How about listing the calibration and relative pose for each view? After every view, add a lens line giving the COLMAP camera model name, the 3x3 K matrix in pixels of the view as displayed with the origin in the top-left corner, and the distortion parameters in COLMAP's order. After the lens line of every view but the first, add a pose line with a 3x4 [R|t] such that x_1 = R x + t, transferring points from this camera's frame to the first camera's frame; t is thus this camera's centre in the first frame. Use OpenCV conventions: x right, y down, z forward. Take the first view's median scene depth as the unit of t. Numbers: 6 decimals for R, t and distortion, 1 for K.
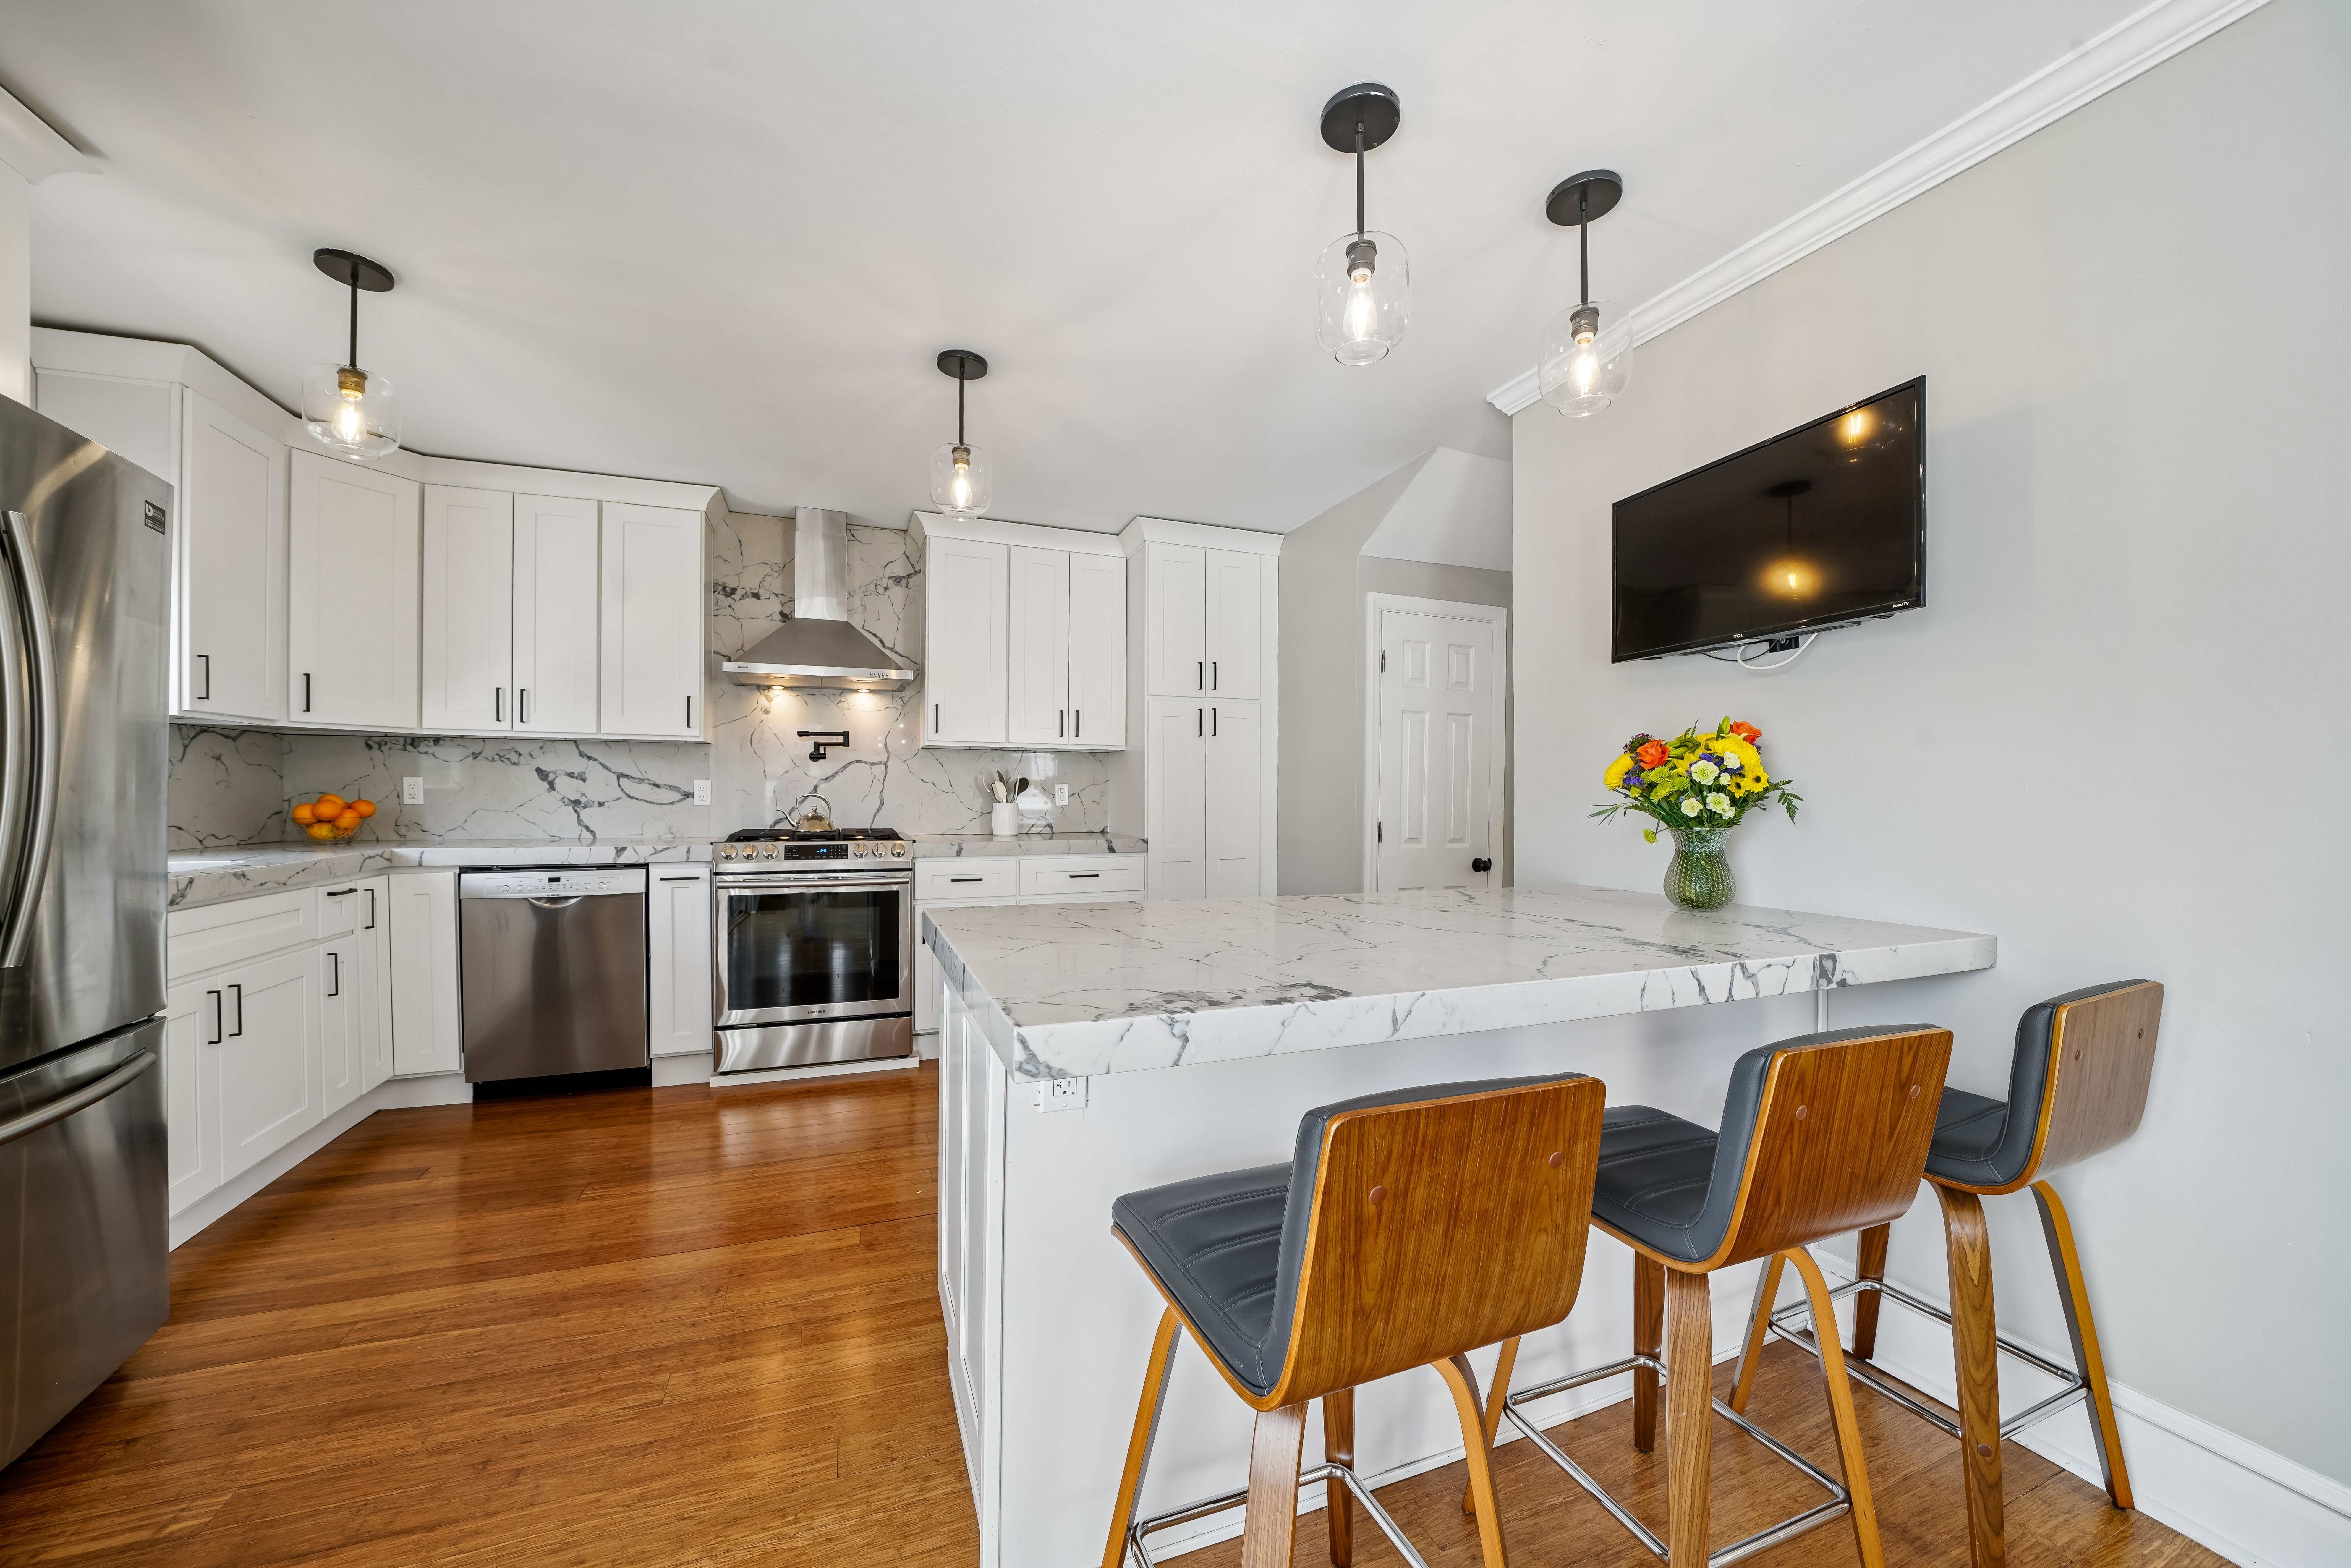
lens RADIAL K [[844.2, 0, 1142.2], [0, 844.2, 791.6], [0, 0, 1]] dist [-0.001042, 0.000018]
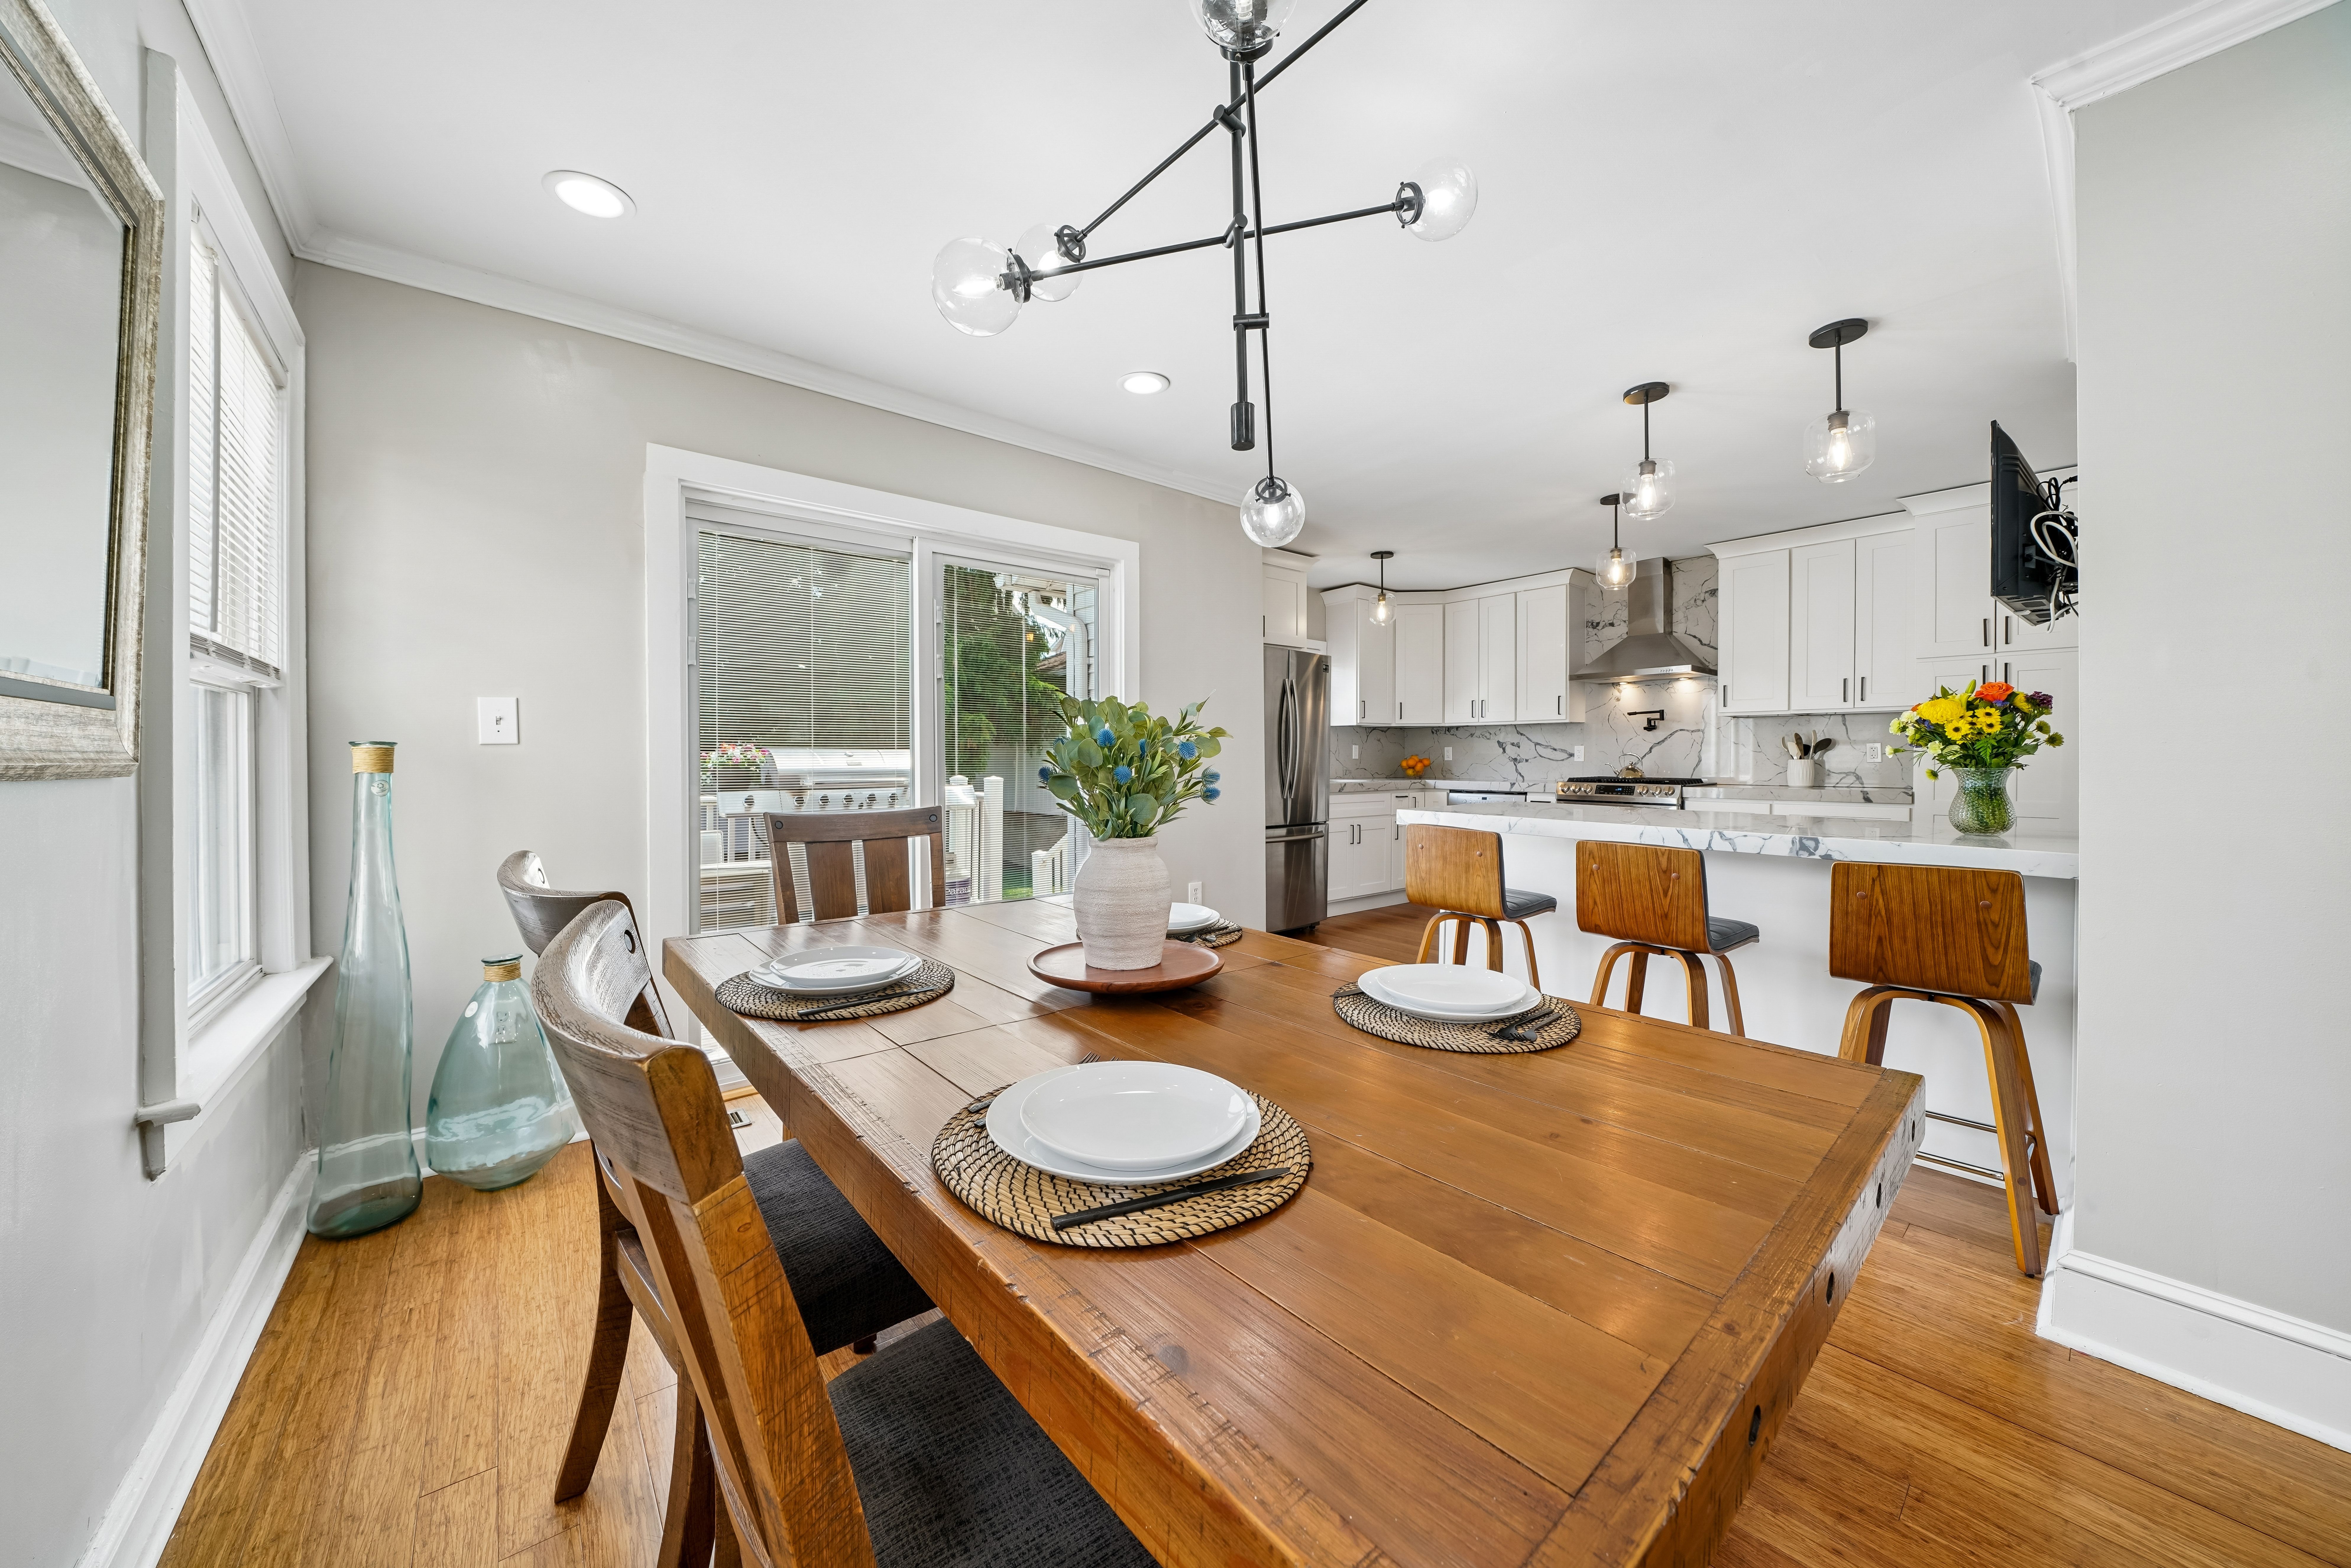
lens RADIAL K [[820.4, 0, 1159.4], [0, 820.4, 768.2], [0, 0, 1]] dist [-0.017967, -0.000111]
pose [[0.325298, 0.005547, -0.945595, 0.749752], [0.004338, 0.999964, 0.007358, 0.015569], [0.945602, -0.006495, 0.325262, -0.286467]]
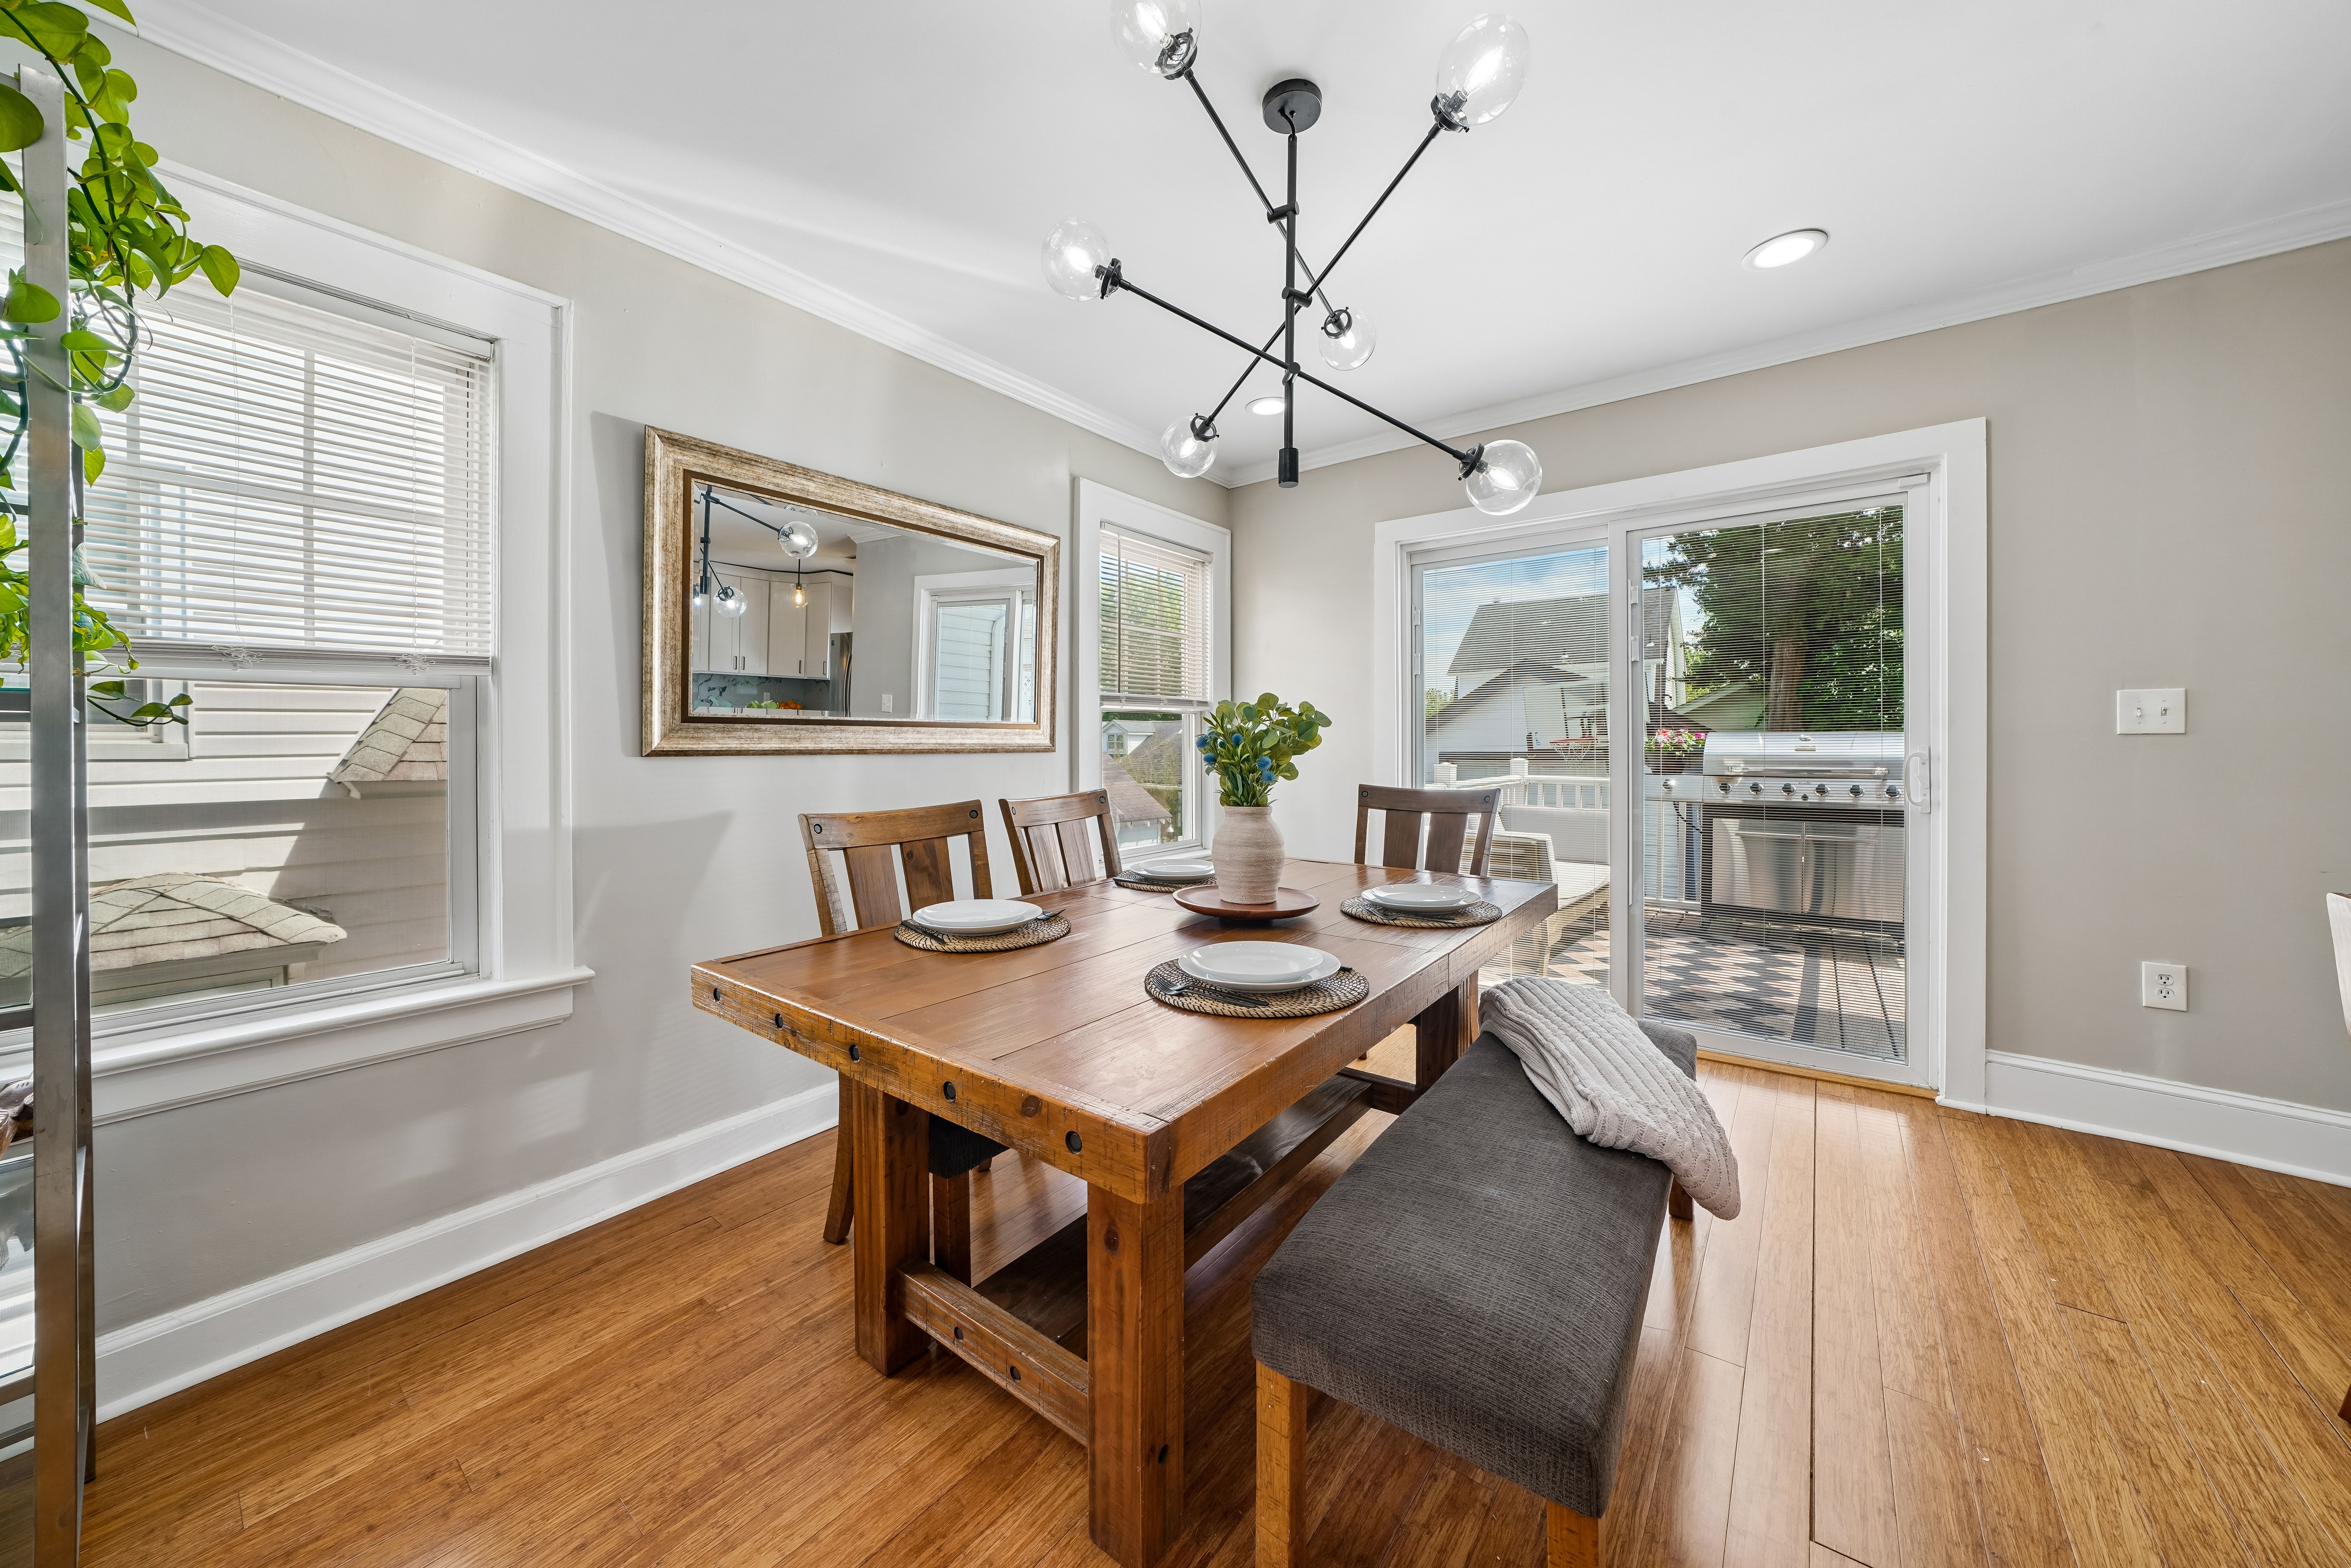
lens RADIAL K [[820.4, 0, 1159.4], [0, 820.4, 768.2], [0, 0, 1]] dist [-0.017967, -0.000111]
pose [[-0.848309, 0.014188, -0.529311, 0.700198], [0.001214, 0.999690, 0.024851, 0.012473], [0.529499, 0.020438, -0.848064, 0.245370]]
